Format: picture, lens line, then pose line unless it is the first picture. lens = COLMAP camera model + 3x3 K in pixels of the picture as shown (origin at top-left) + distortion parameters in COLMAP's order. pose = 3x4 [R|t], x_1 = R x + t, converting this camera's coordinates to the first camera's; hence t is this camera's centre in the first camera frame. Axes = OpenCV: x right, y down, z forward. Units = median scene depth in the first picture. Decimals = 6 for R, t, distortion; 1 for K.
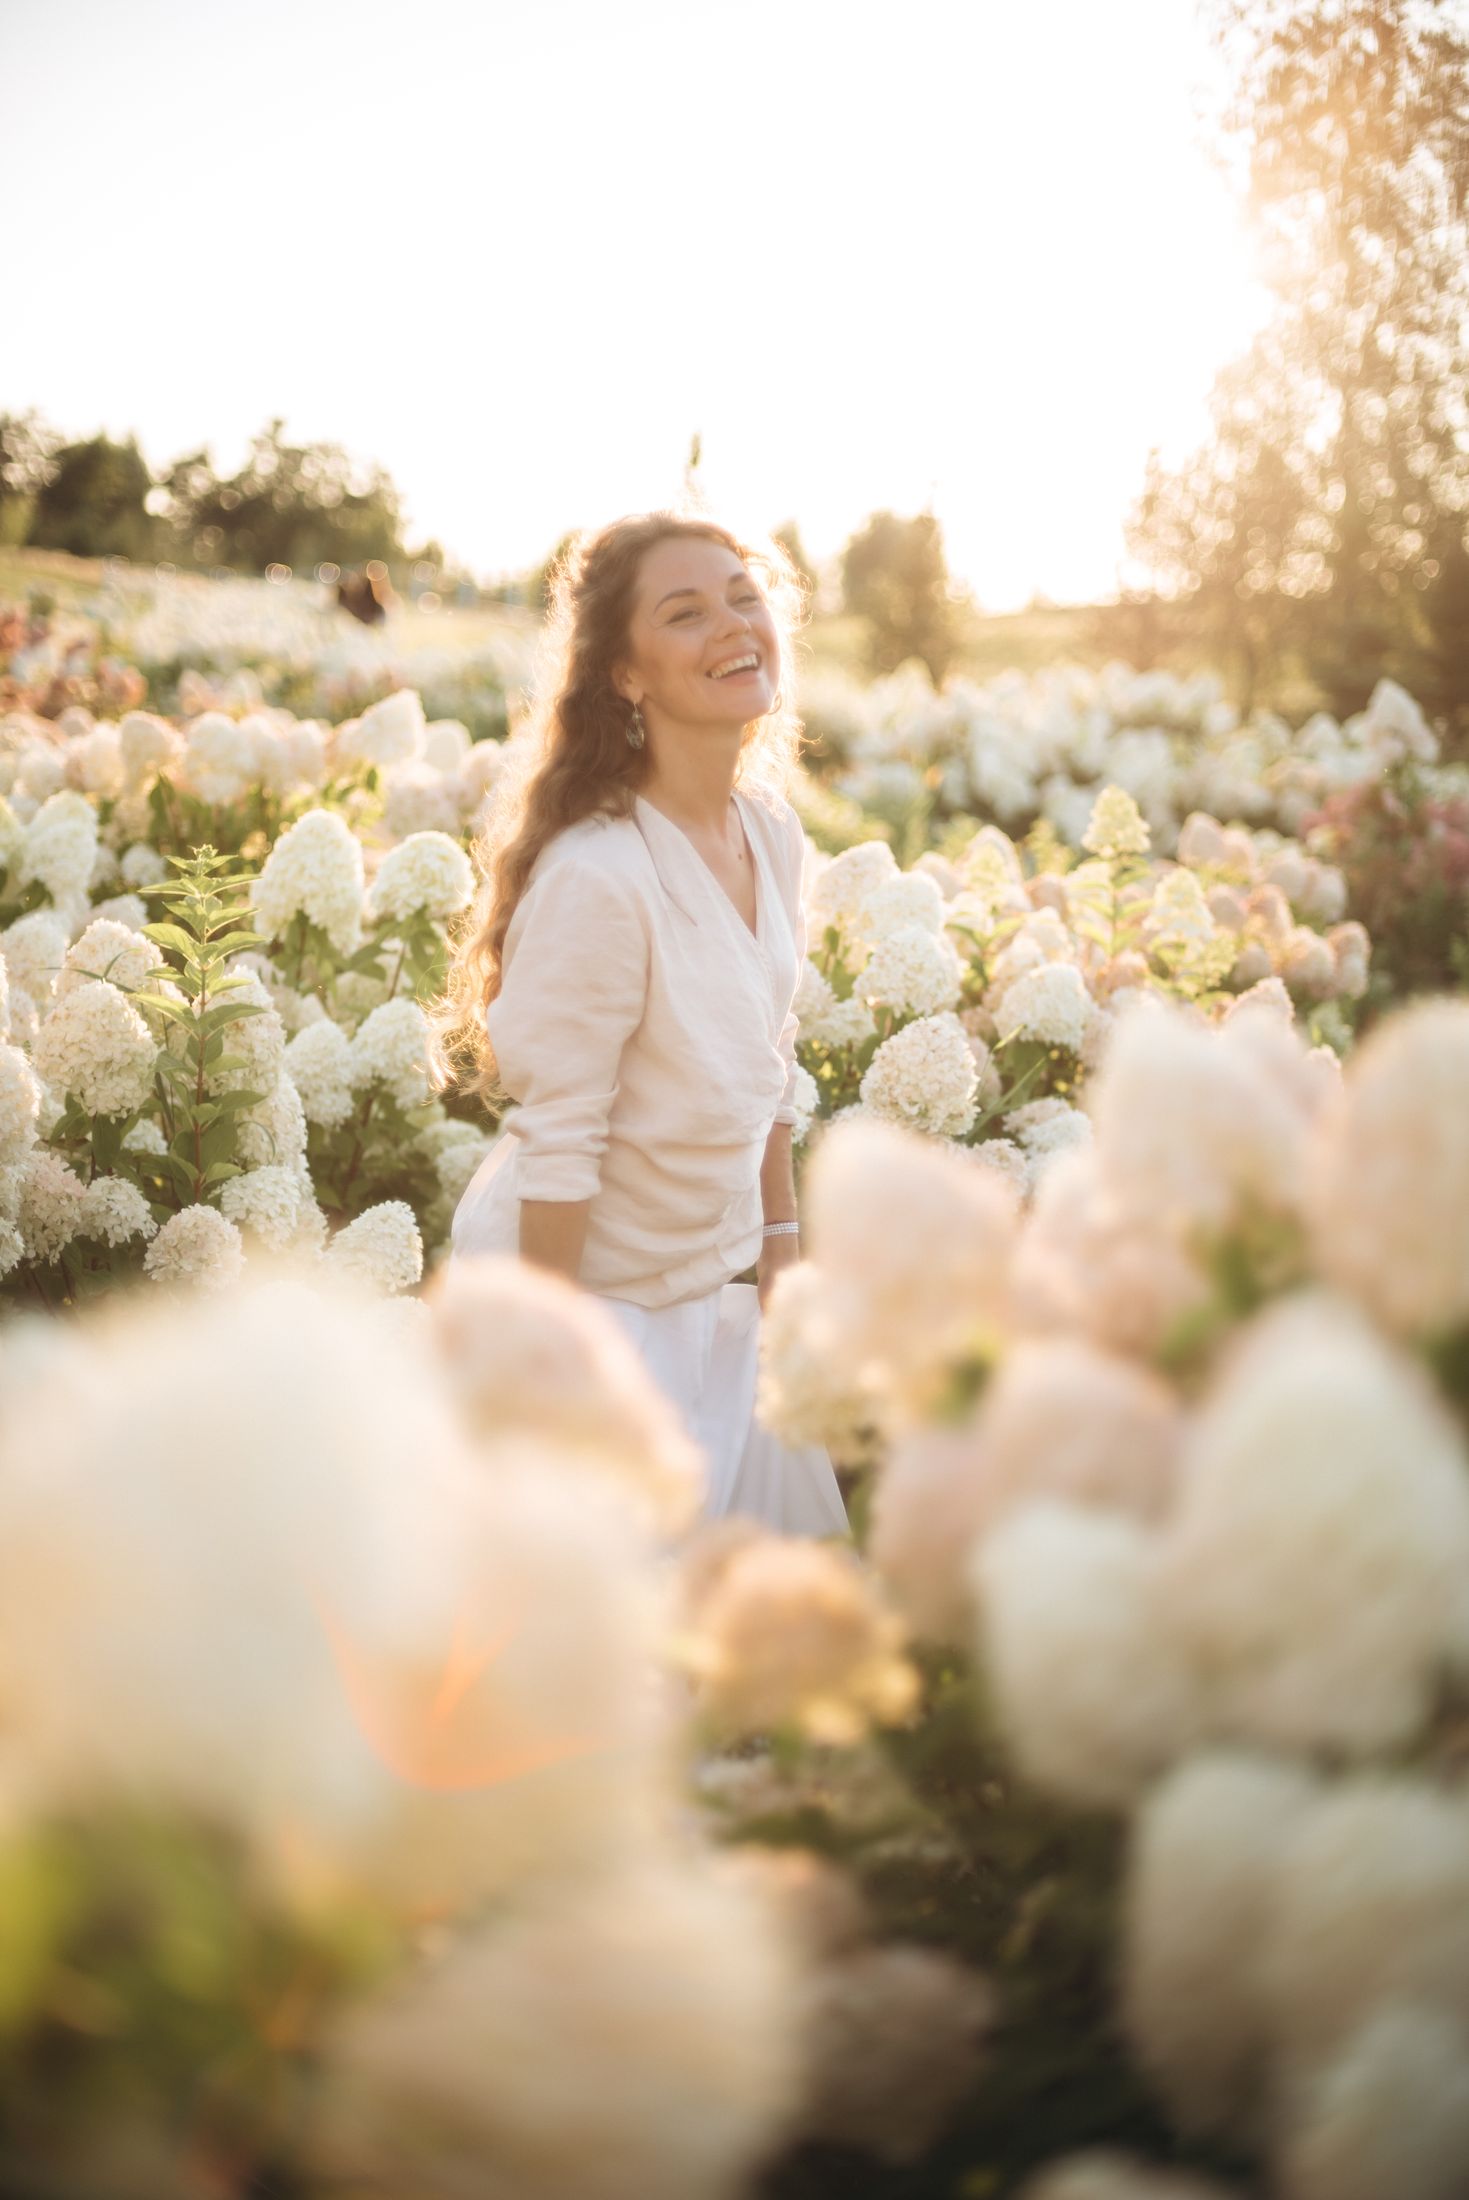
lens RADIAL K [[3168.7, 0, 733.9], [0, 3168.7, 1096.3], [0, 0, 1]] dist [-0.077950, 0.000000]
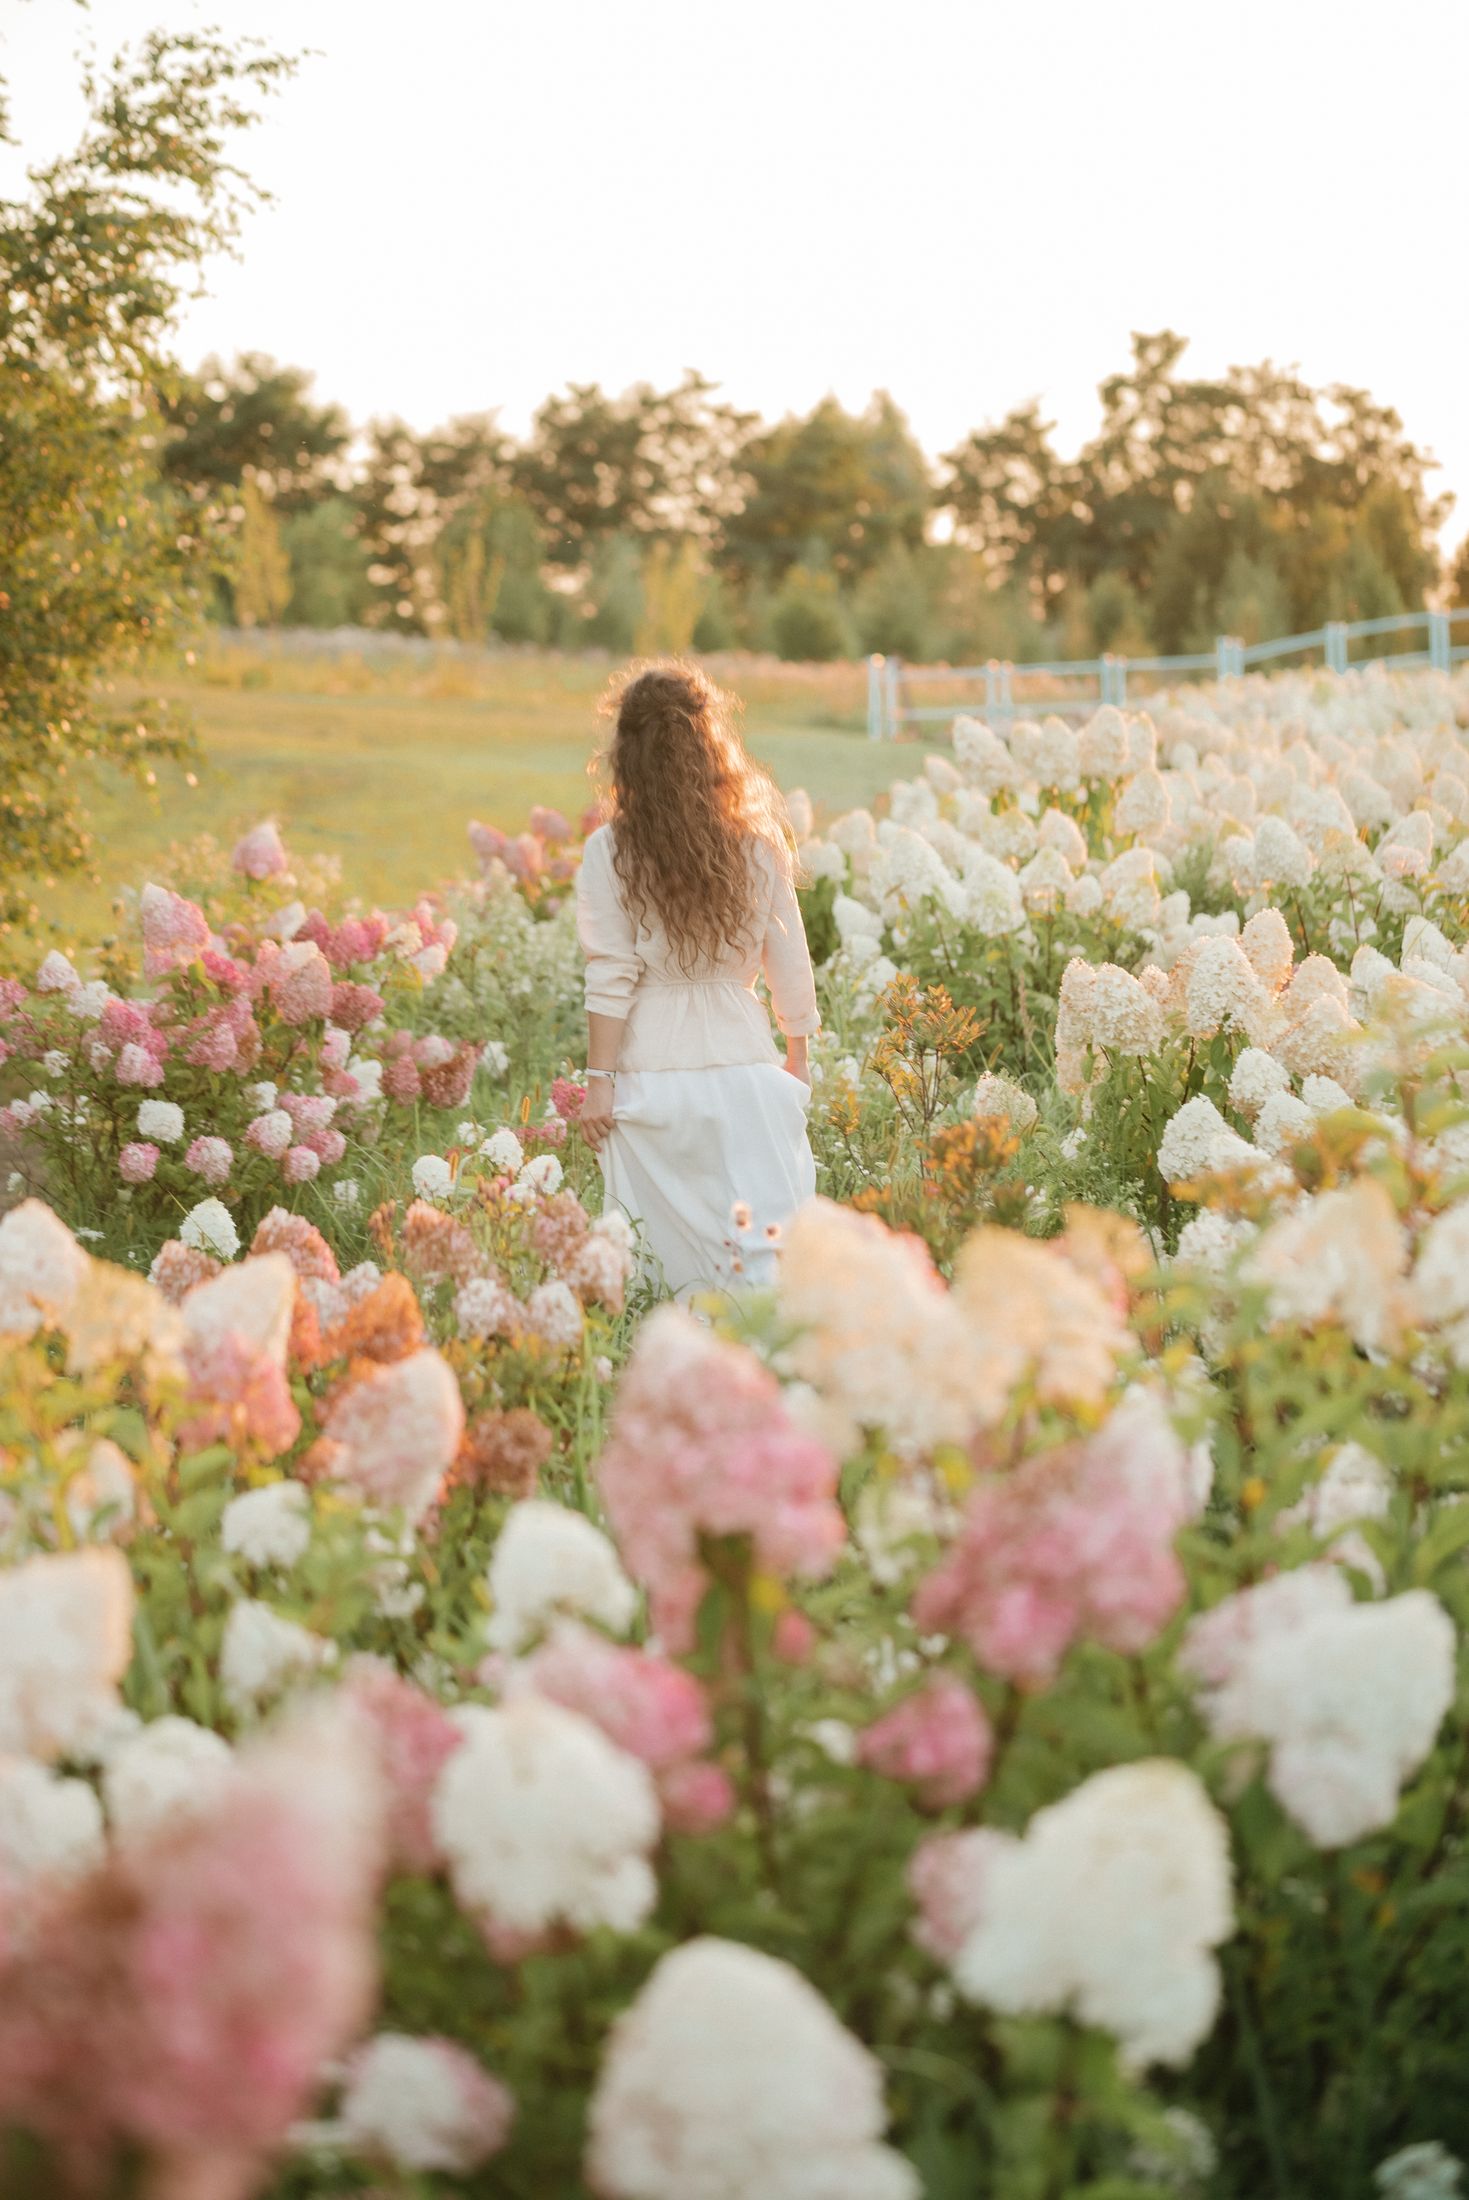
lens RADIAL K [[5724.5, 0, 747.6], [0, 5724.5, 1210.7], [0, 0, 1]] dist [0.024227, 0.000000]
pose [[0.970366, -0.098259, -0.220761, -0.243278], [0.084891, 0.993980, -0.069269, -0.200509], [0.226239, 0.048475, 0.972865, 1.131116]]
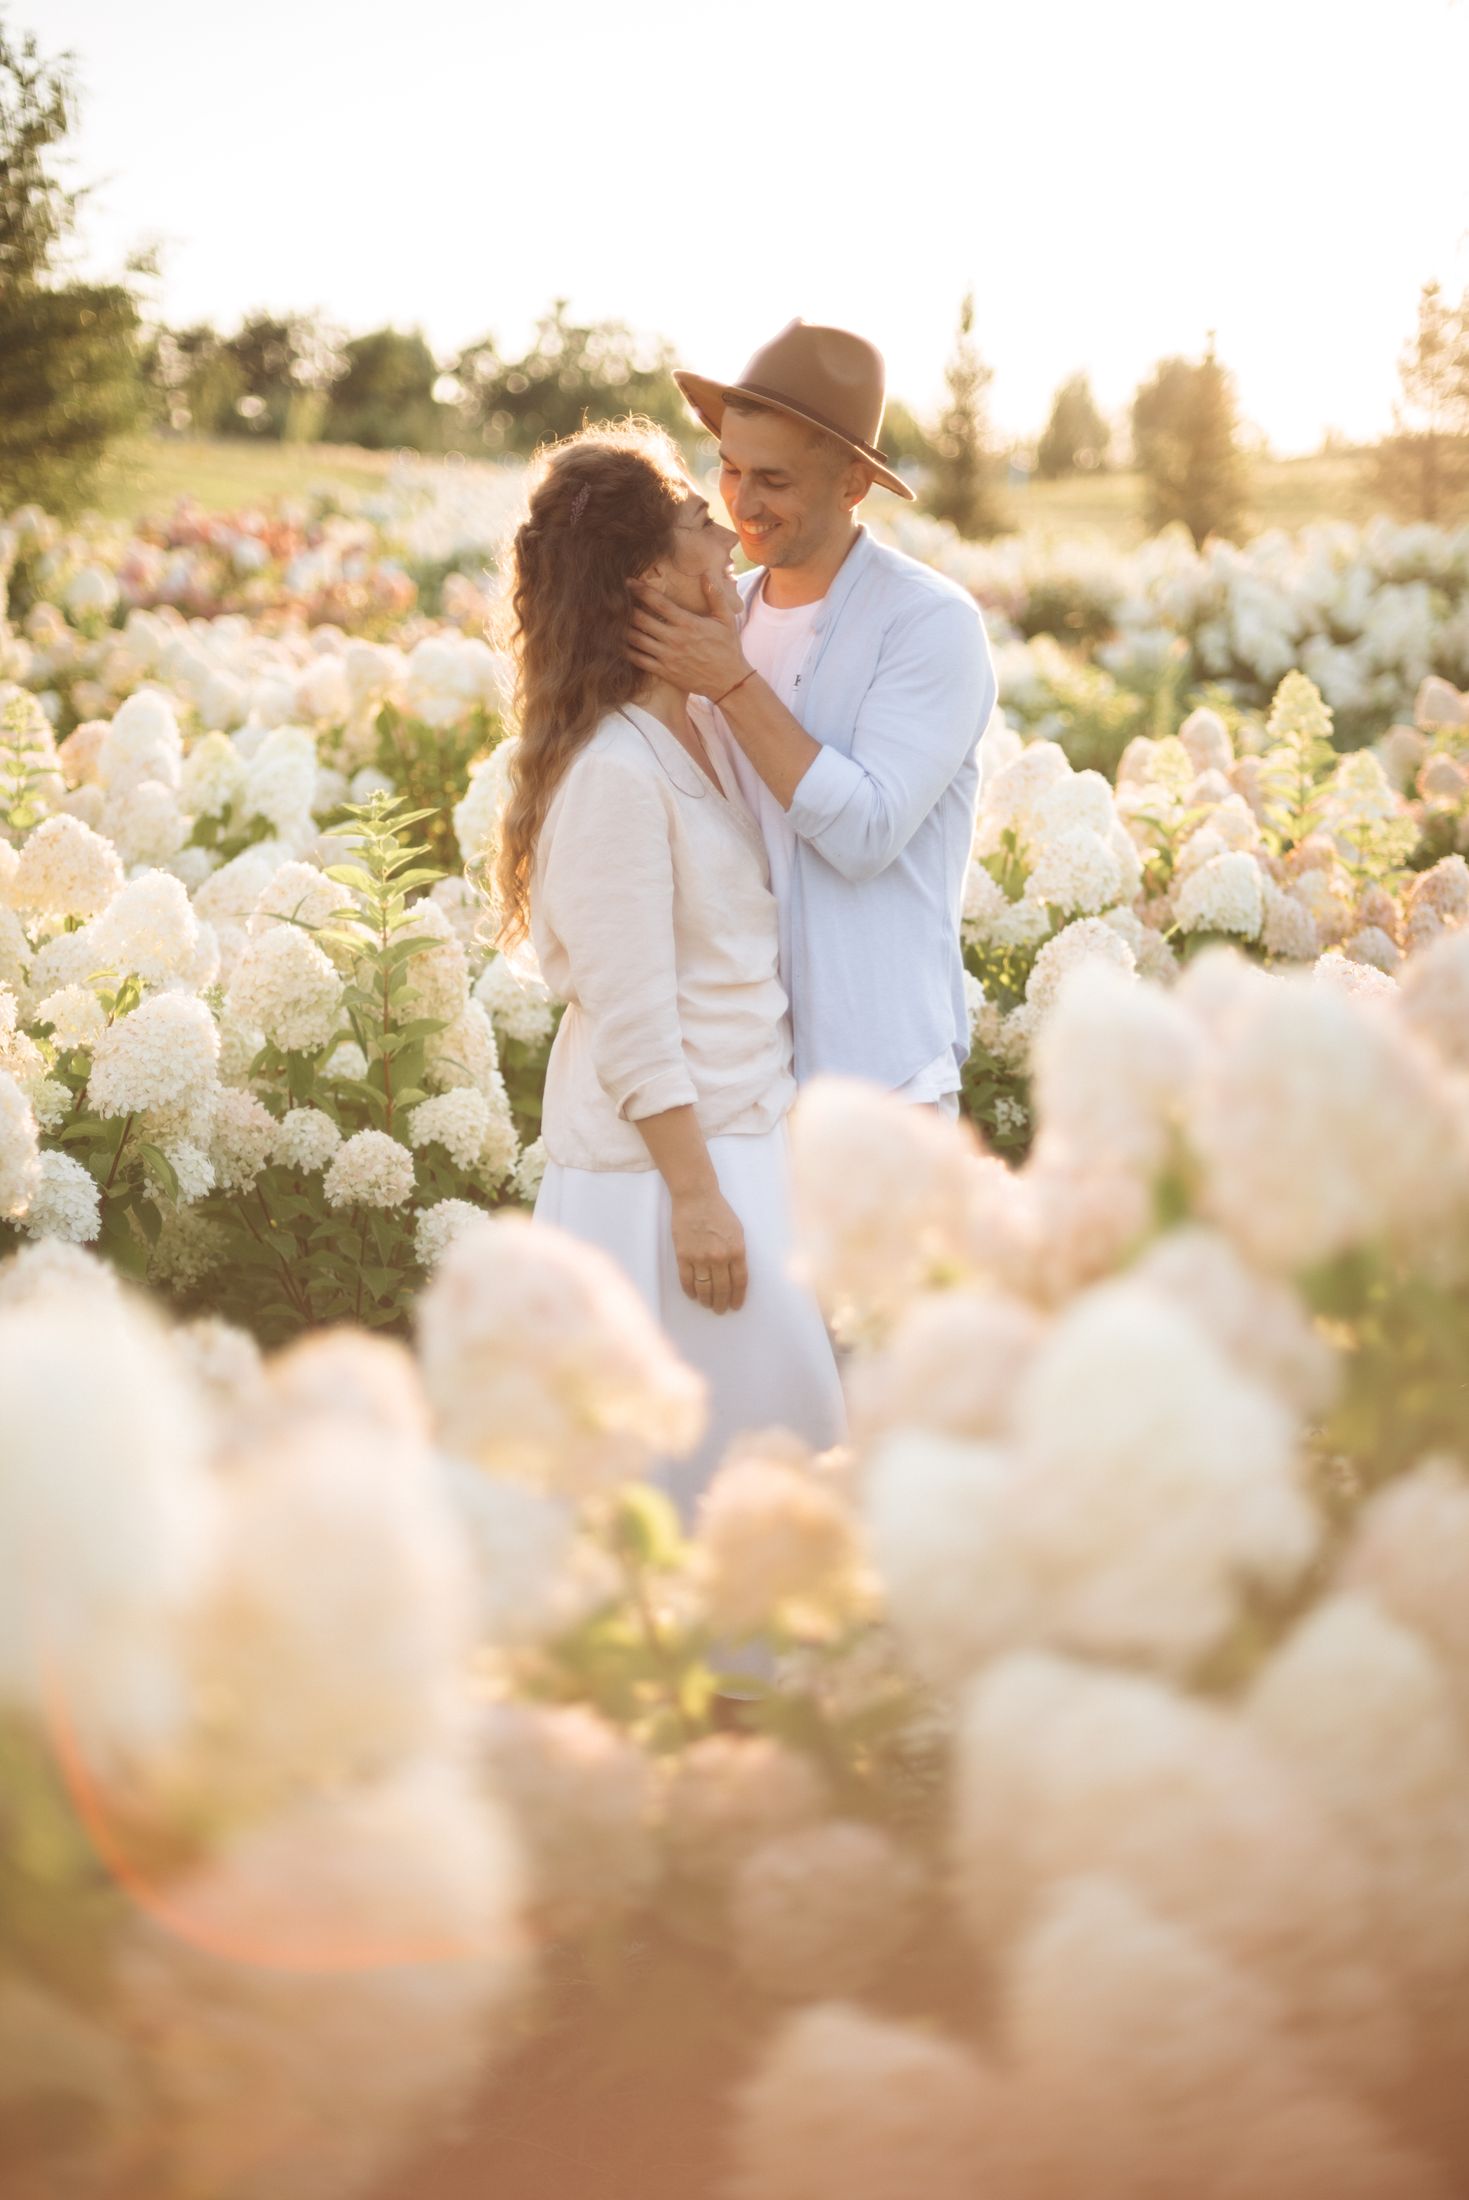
lens RADIAL K [[3168.7, 0, 754.6], [0, 3168.7, 1108.2], [0, 0, 1]] dist [-0.077950, 0.000000]
pose [[0.994798, -0.037930, -0.094539, 0.014136], [0.042255, 0.998130, 0.044171, -0.003809], [0.092687, -0.047936, 0.994541, -0.012539]]
